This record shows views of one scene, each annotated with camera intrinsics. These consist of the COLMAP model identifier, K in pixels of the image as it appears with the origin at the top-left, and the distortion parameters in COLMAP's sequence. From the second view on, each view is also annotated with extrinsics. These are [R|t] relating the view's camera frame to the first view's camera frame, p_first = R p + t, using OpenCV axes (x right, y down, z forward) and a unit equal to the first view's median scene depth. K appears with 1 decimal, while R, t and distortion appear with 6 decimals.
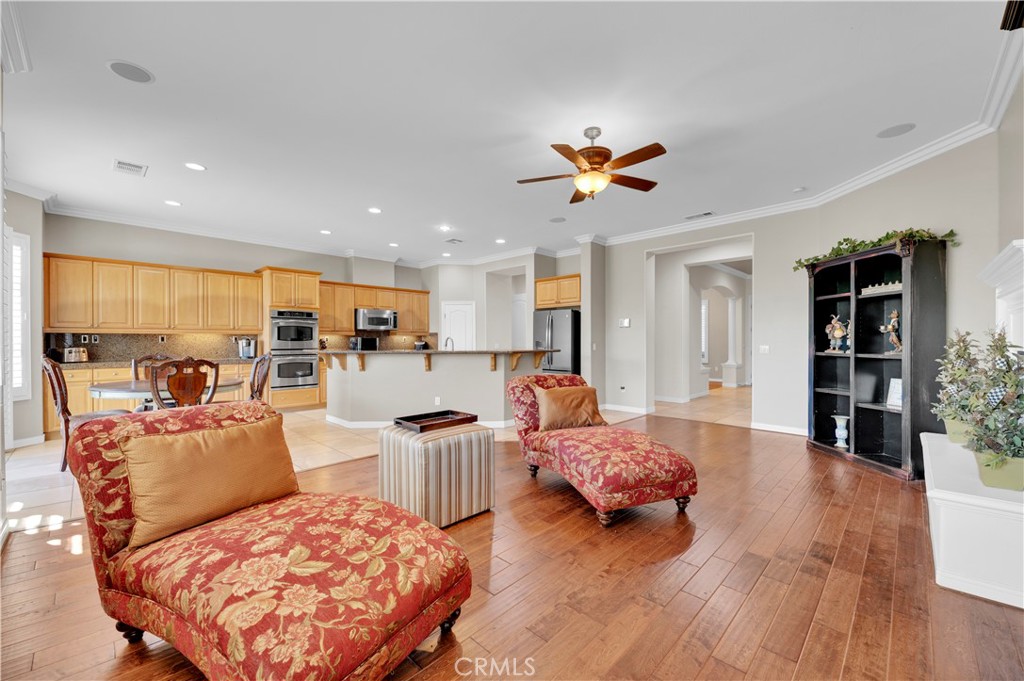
lens RADIAL K [[408.1, 0, 515.4], [0, 408.1, 343.2], [0, 0, 1]] dist [0.020530, -0.011634]
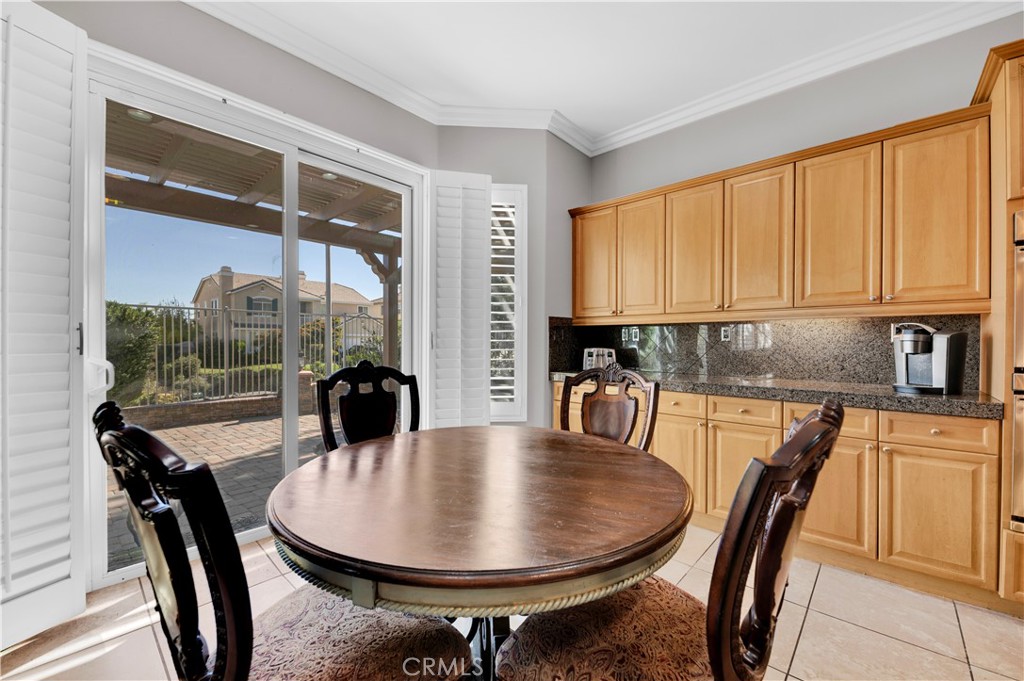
lens RADIAL K [[408.1, 0, 515.4], [0, 408.1, 343.2], [0, 0, 1]] dist [0.020530, -0.011634]
pose [[0.031194, 0.007347, -0.999486, -0.300042], [-0.008506, 0.999939, 0.007085, 0.000093], [0.999477, 0.008280, 0.031254, 0.584000]]
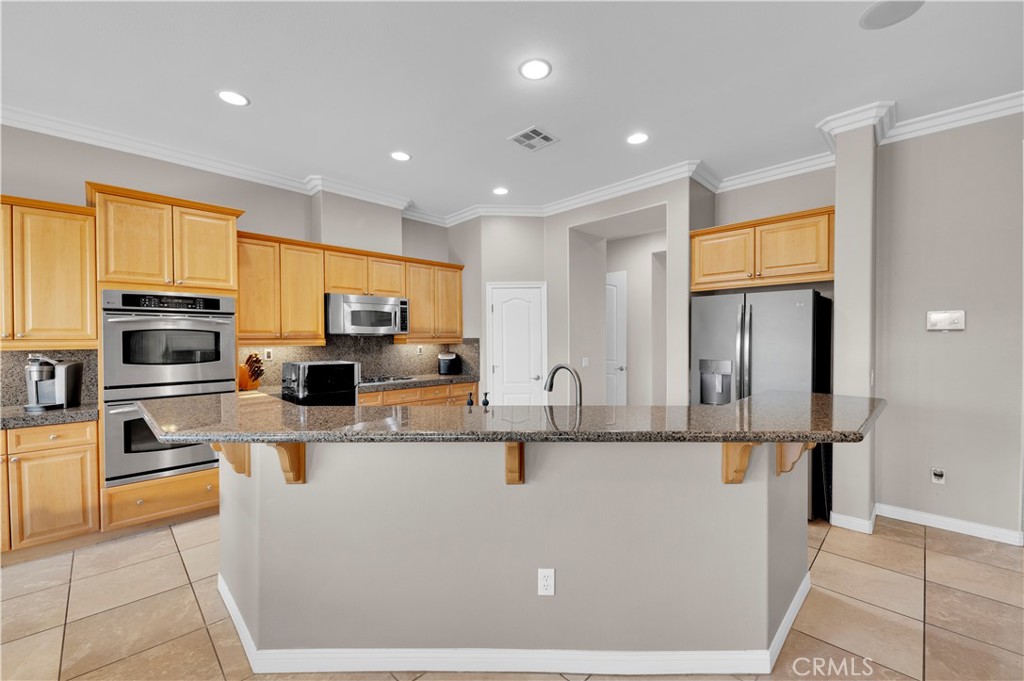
lens RADIAL K [[408.1, 0, 515.4], [0, 408.1, 343.2], [0, 0, 1]] dist [0.020530, -0.011634]
pose [[0.999837, -0.000310, -0.018057, -0.151032], [0.000451, 0.999969, 0.007805, -0.027337], [0.018054, -0.007812, 0.999806, 0.510531]]
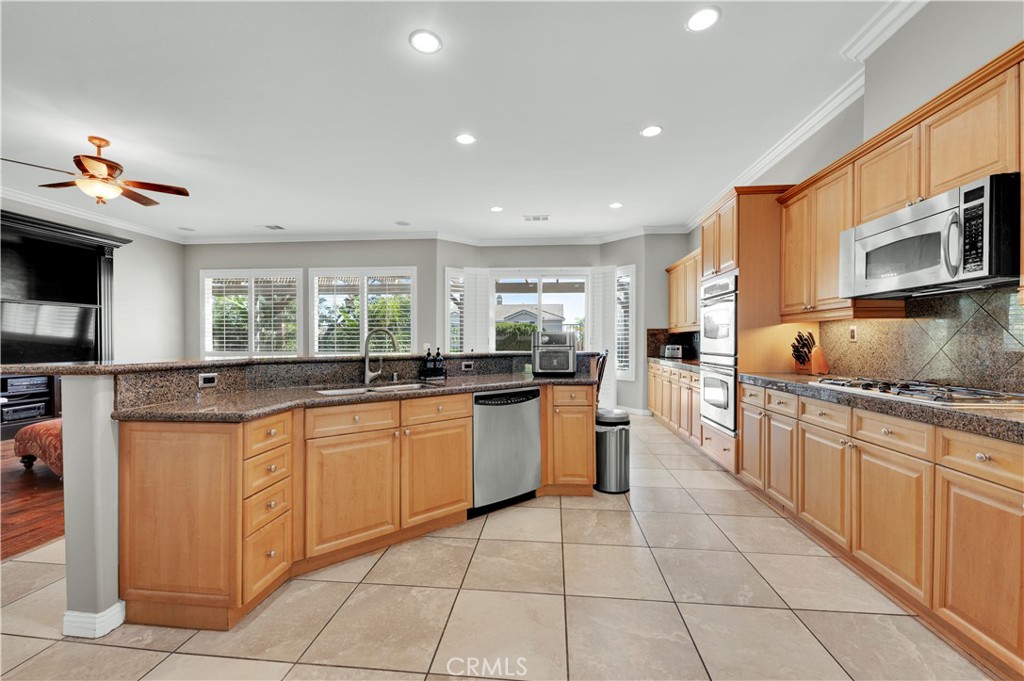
lens RADIAL K [[408.1, 0, 515.4], [0, 408.1, 343.2], [0, 0, 1]] dist [0.020530, -0.011634]
pose [[-0.783431, 0.004613, -0.621461, 0.001478], [-0.002782, 0.999936, 0.010929, -0.003953], [0.621472, 0.010291, -0.783369, 1.119628]]
